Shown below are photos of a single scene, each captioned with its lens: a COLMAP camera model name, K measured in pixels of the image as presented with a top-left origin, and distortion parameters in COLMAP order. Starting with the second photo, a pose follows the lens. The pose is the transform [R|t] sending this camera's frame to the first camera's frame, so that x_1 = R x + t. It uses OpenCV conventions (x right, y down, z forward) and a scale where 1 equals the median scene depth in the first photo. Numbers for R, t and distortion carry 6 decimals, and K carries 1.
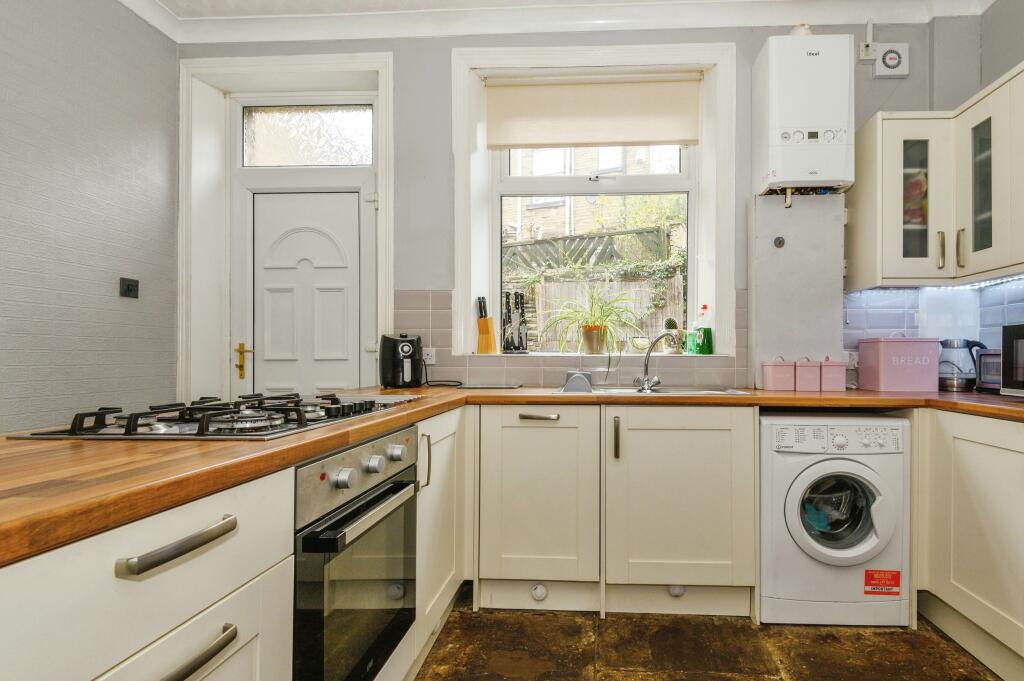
lens RADIAL K [[502.6, 0, 512.3], [0, 502.6, 357.9], [0, 0, 1]] dist [-0.033917, -0.000298]
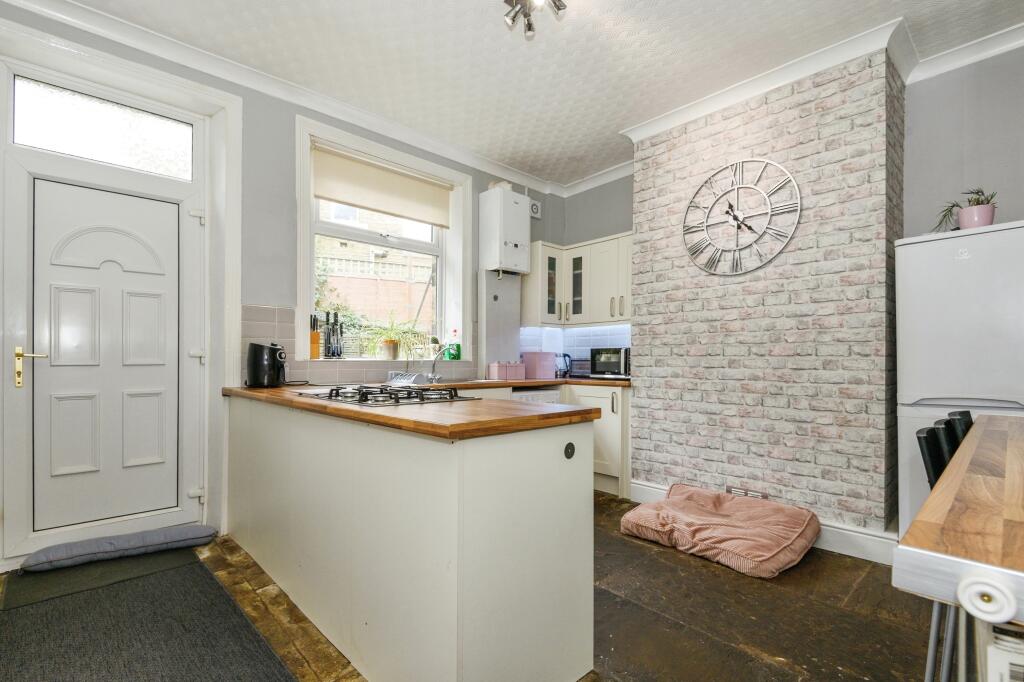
lens RADIAL K [[452.2, 0, 510.2], [0, 452.2, 361.9], [0, 0, 1]] dist [-0.073011, -0.000186]
pose [[0.678886, -0.001254, 0.734243, -0.640772], [0.000060, 0.999999, 0.001652, -0.003034], [-0.734244, -0.001077, 0.678885, -0.158555]]
